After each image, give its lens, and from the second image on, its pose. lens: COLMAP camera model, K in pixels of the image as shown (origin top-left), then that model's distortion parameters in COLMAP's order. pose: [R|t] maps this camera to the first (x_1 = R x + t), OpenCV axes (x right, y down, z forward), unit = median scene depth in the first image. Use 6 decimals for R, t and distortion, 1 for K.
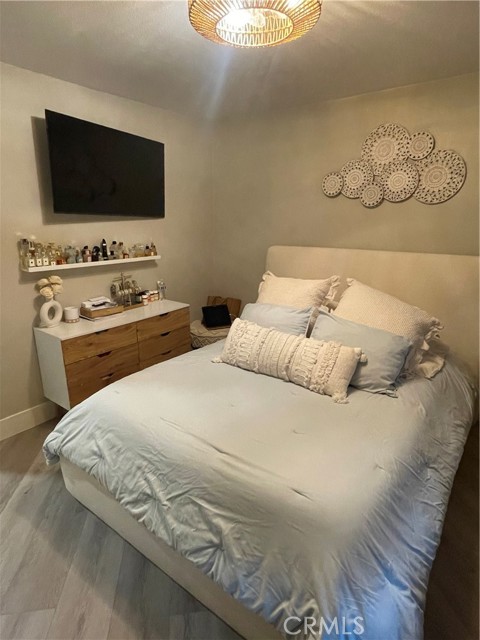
lens RADIAL K [[354.8, 0, 240.8], [0, 354.8, 318.7], [0, 0, 1]] dist [-0.000202, 0.000866]
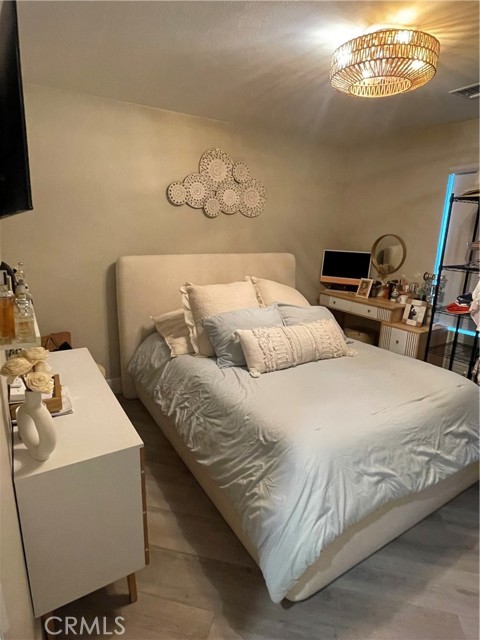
lens RADIAL K [[354.8, 0, 240.4], [0, 354.8, 319.6], [0, 0, 1]] dist [-0.000202, 0.000866]
pose [[0.373947, -0.221131, 0.900703, -1.272845], [0.231127, 0.962739, 0.140404, -0.236189], [-0.898189, 0.155673, 0.411122, 0.872736]]
